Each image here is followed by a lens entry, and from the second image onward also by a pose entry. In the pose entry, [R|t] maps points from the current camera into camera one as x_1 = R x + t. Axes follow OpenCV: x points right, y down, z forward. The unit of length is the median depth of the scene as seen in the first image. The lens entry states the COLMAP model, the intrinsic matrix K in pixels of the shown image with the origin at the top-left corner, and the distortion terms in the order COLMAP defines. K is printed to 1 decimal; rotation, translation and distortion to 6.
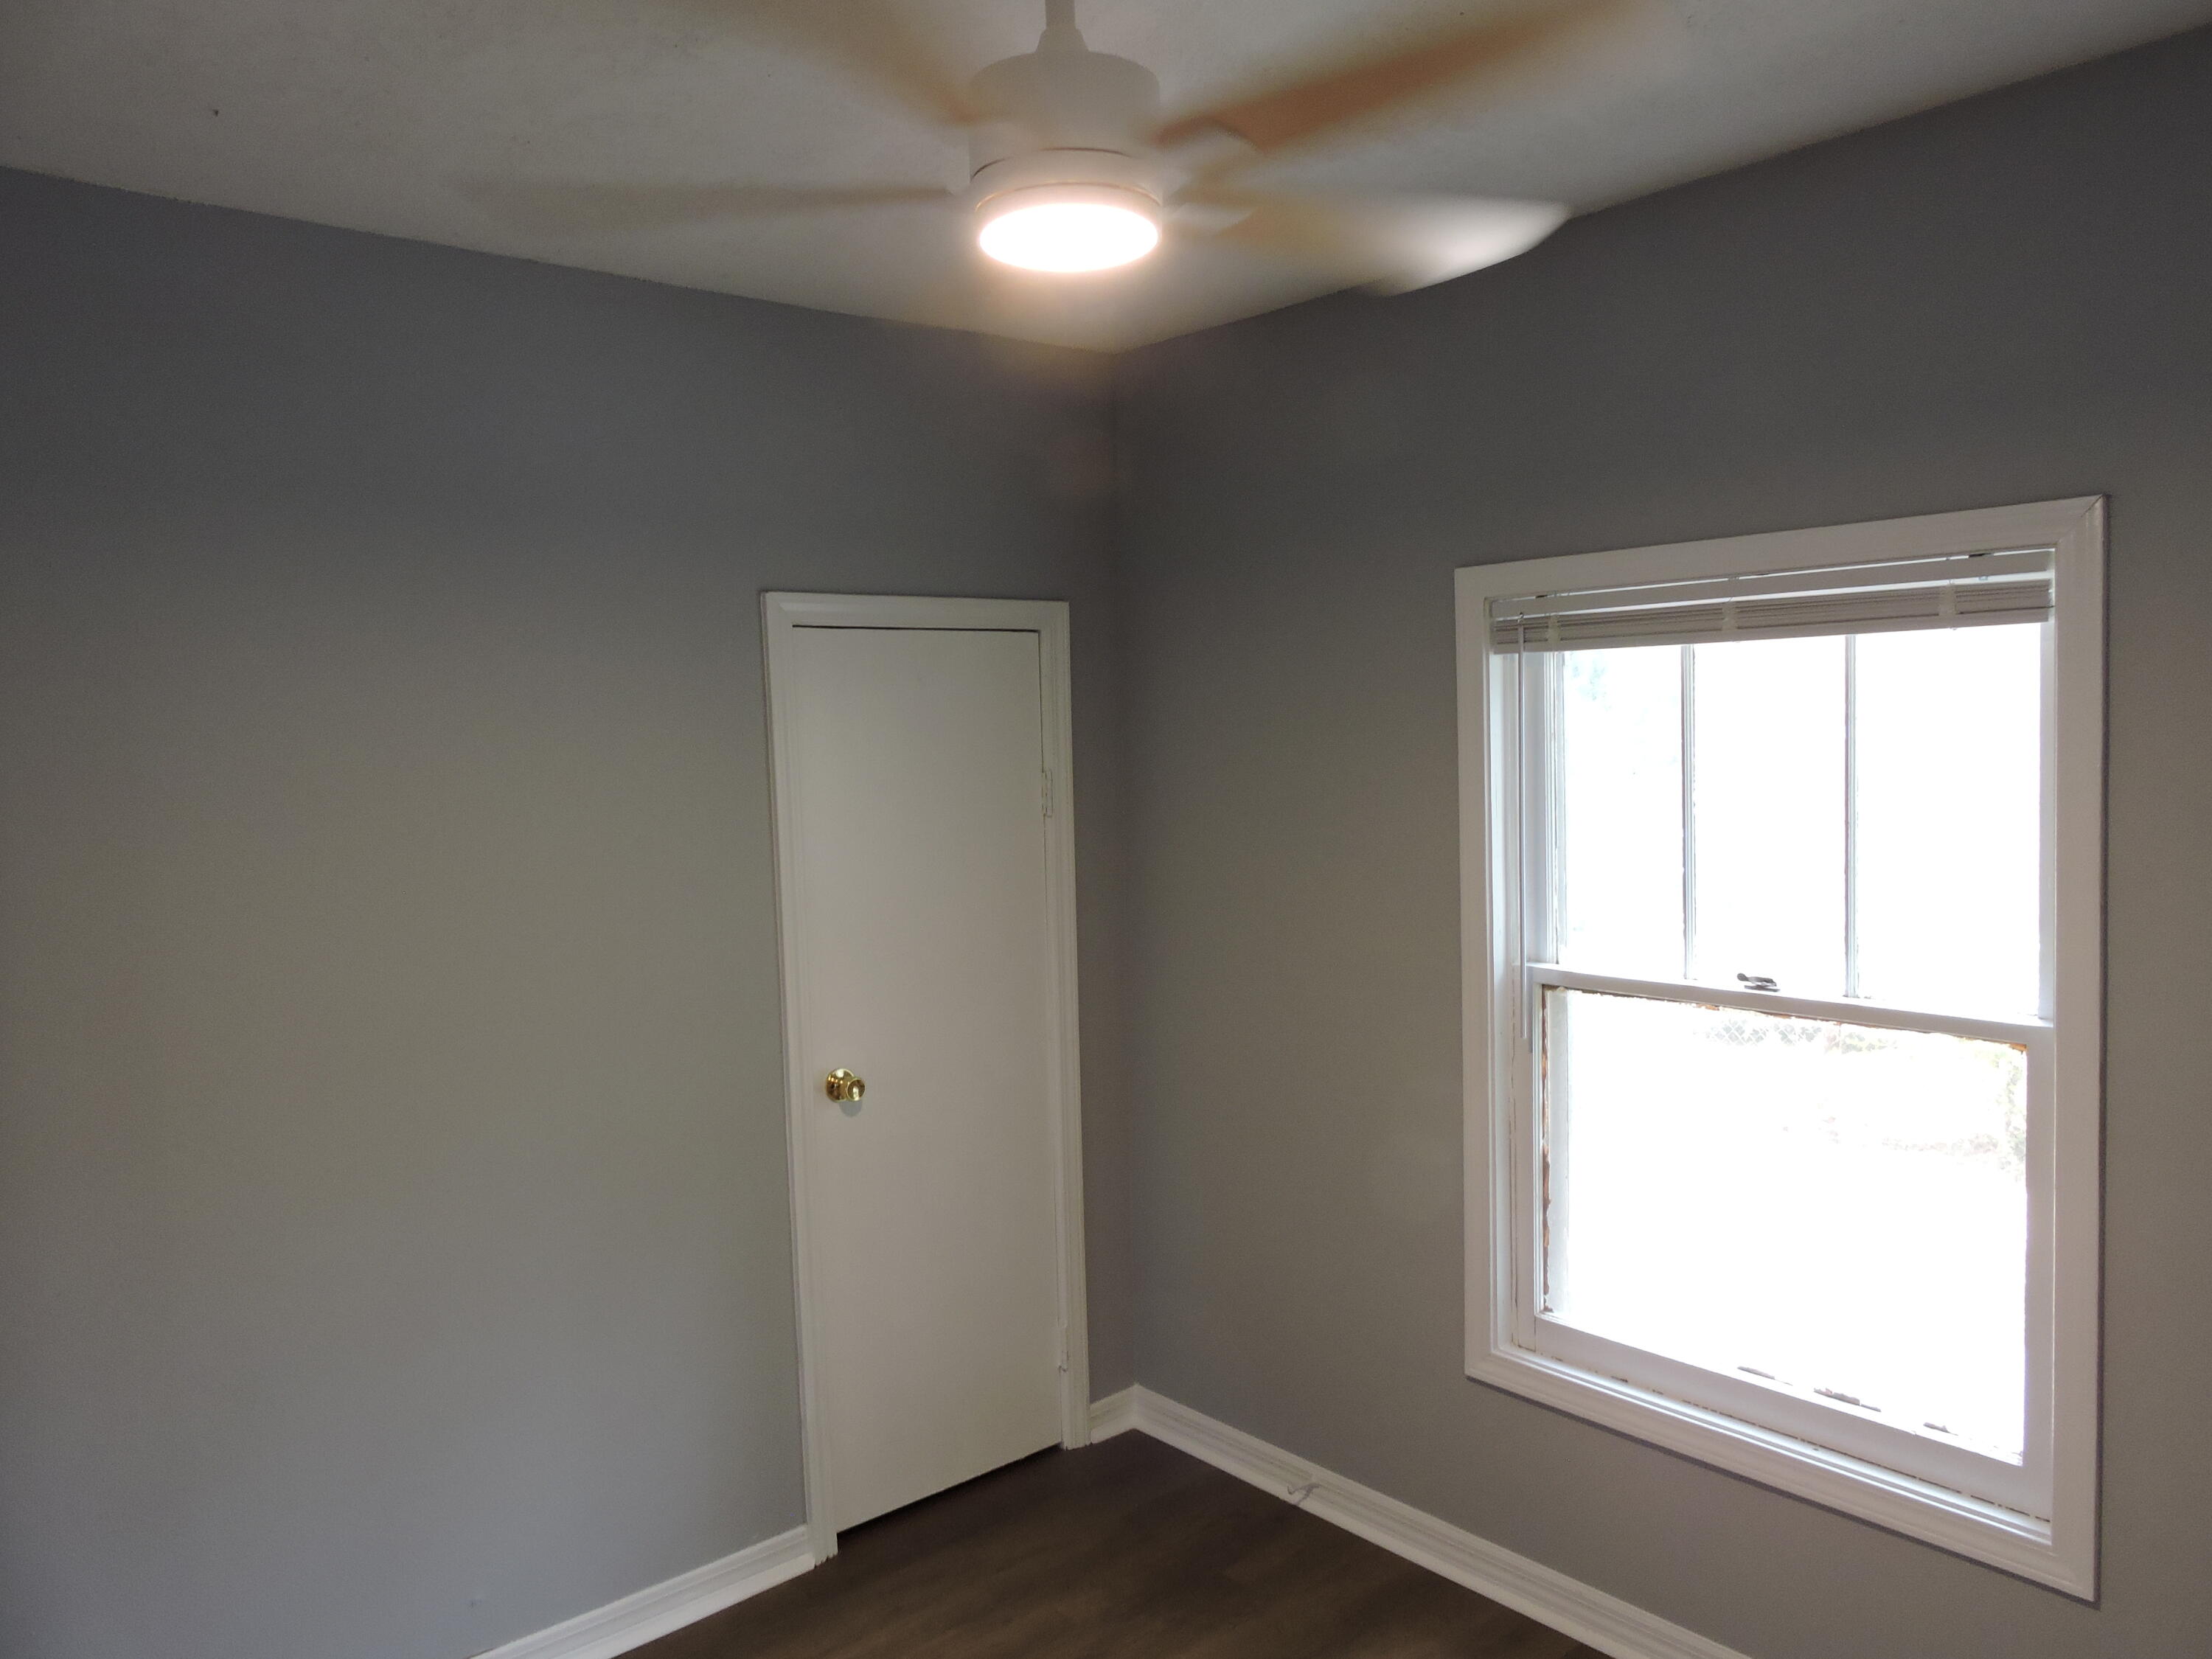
lens RADIAL K [[1579.4, 0, 1107.8], [0, 1579.4, 828.9], [0, 0, 1]] dist [-0.003107, -0.000947]
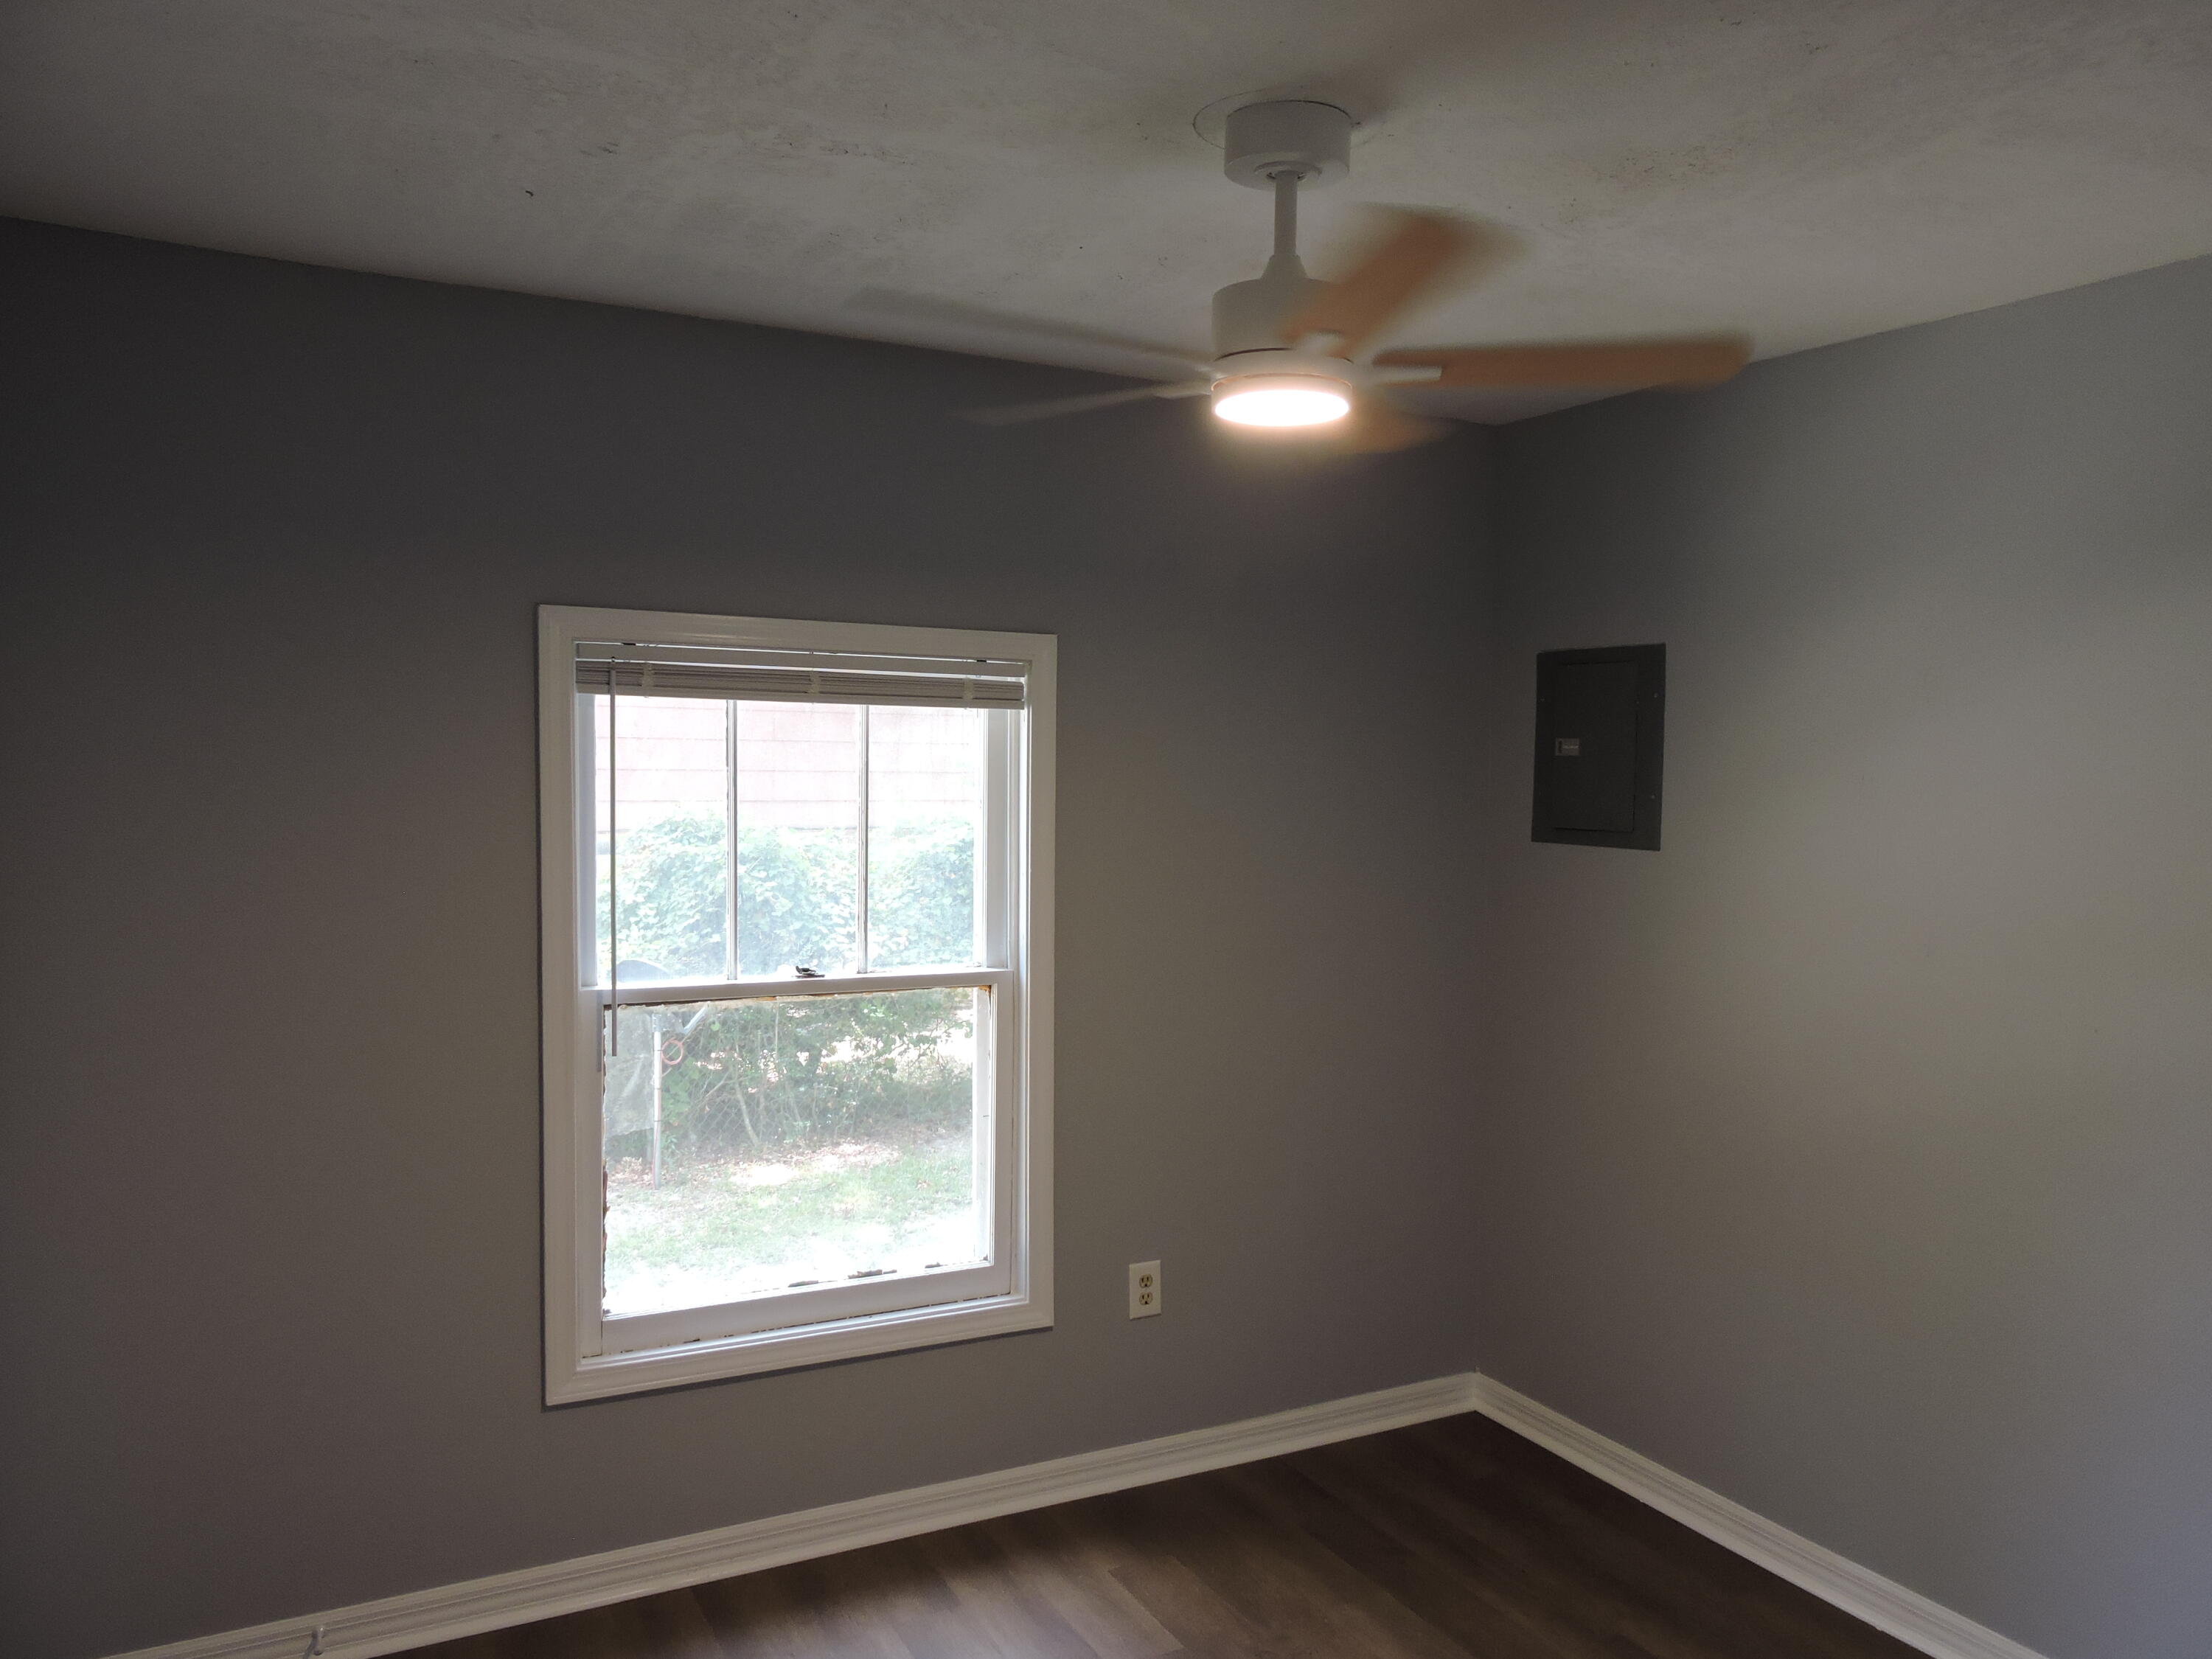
lens RADIAL K [[1579.4, 0, 1093.4], [0, 1579.4, 838.0], [0, 0, 1]] dist [-0.003107, -0.000947]
pose [[0.228225, -0.006650, 0.973586, -0.744514], [0.044882, 0.998985, -0.003698, 0.004846], [-0.972573, 0.044541, 0.228292, 0.464316]]
